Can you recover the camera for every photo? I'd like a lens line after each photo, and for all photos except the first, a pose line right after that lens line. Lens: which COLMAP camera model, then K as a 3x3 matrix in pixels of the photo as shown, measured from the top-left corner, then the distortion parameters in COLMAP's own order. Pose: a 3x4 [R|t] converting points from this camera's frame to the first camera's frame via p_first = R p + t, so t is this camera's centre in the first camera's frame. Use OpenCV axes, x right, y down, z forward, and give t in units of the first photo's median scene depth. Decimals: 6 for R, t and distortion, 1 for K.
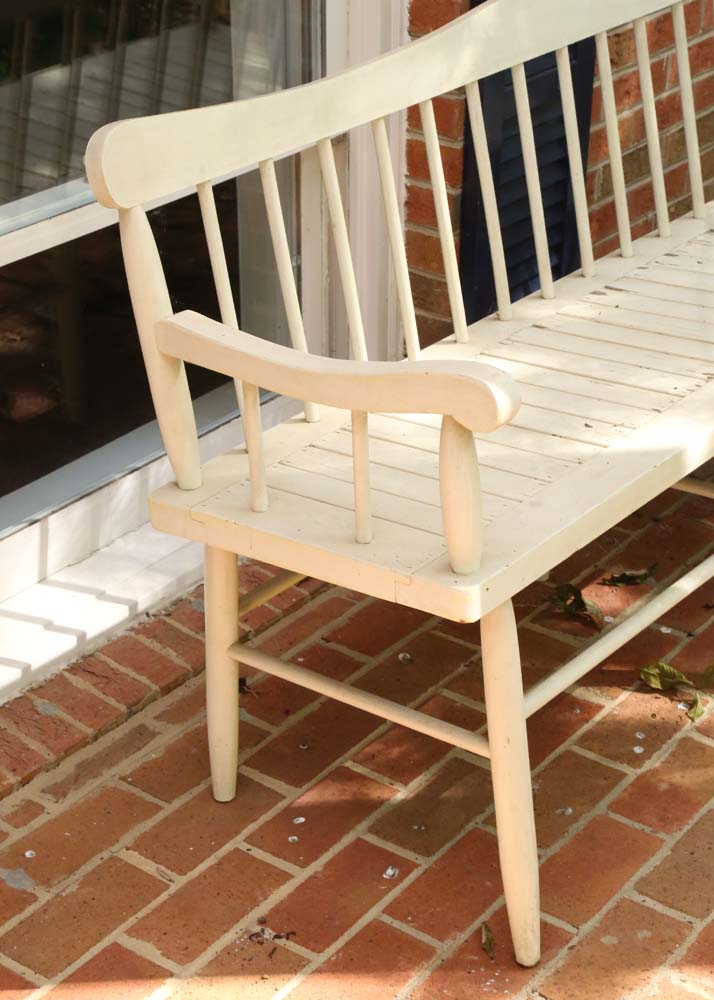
lens RADIAL K [[1926.5, 0, 357.0], [0, 1926.5, 500.0], [0, 0, 1]] dist [0.248894, -0.037044]
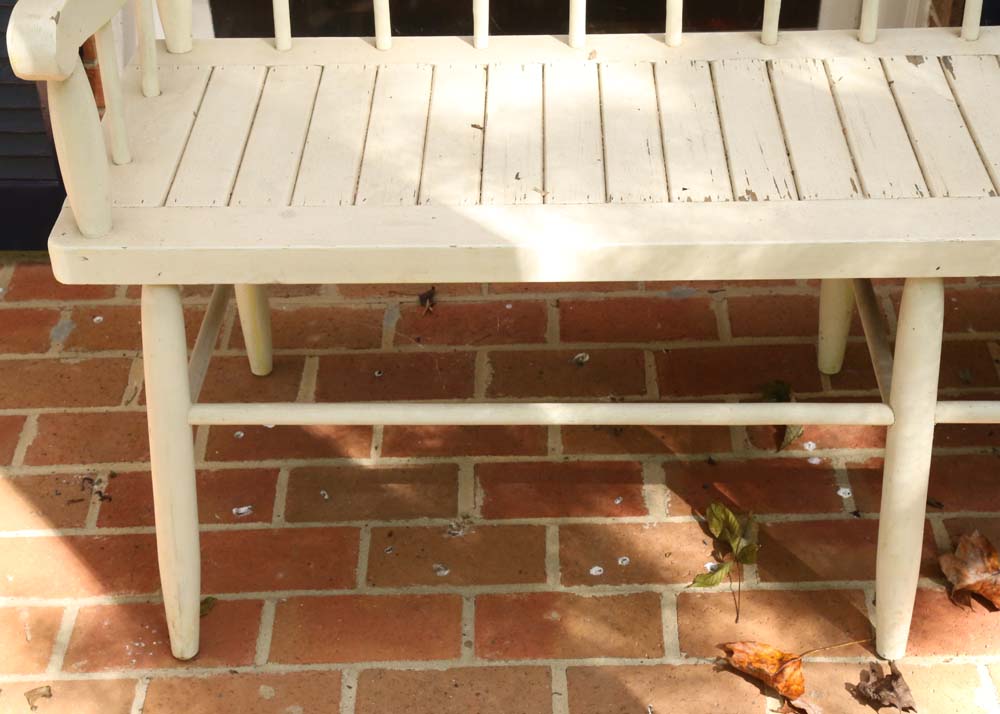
lens RADIAL K [[1687.2, 0, 500.0], [0, 1687.2, 357.0], [0, 0, 1]] dist [0.153824, 0.244198]
pose [[0.615497, 0.490075, -0.617244, 0.563173], [-0.347934, 0.871677, 0.345139, -0.205432], [0.707182, 0.002328, 0.707028, 0.478177]]
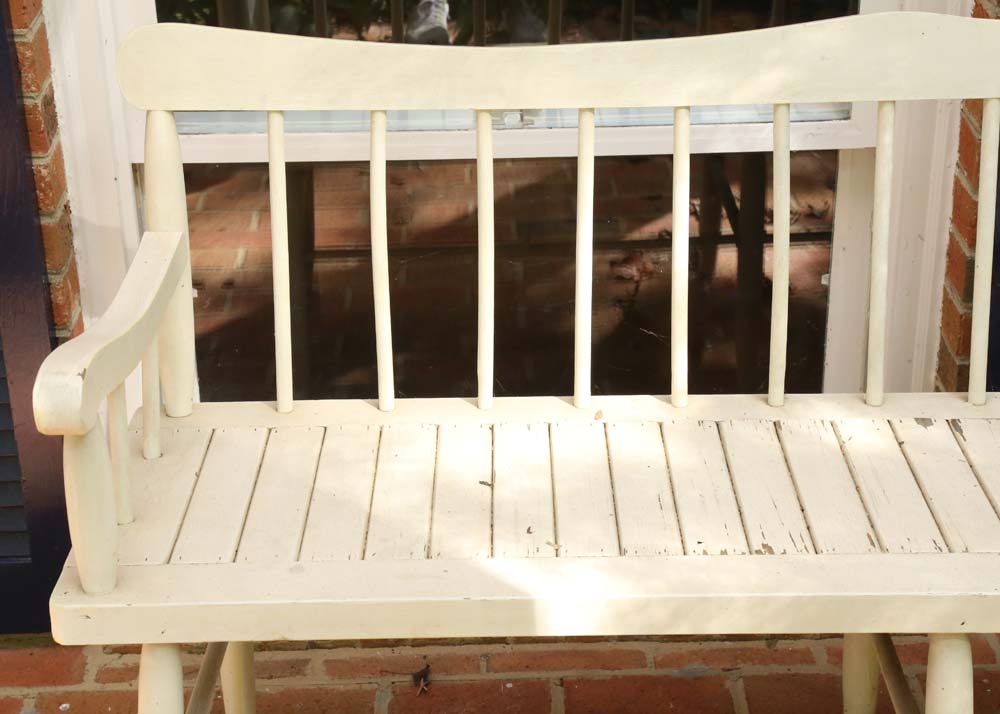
lens RADIAL K [[1926.5, 0, 500.0], [0, 1926.5, 357.0], [0, 0, 1]] dist [0.248894, -0.037044]
pose [[0.629671, 0.337488, -0.699726, 0.616737], [-0.349130, 0.927559, 0.133199, -0.197917], [0.693991, 0.160424, 0.701884, 0.408006]]
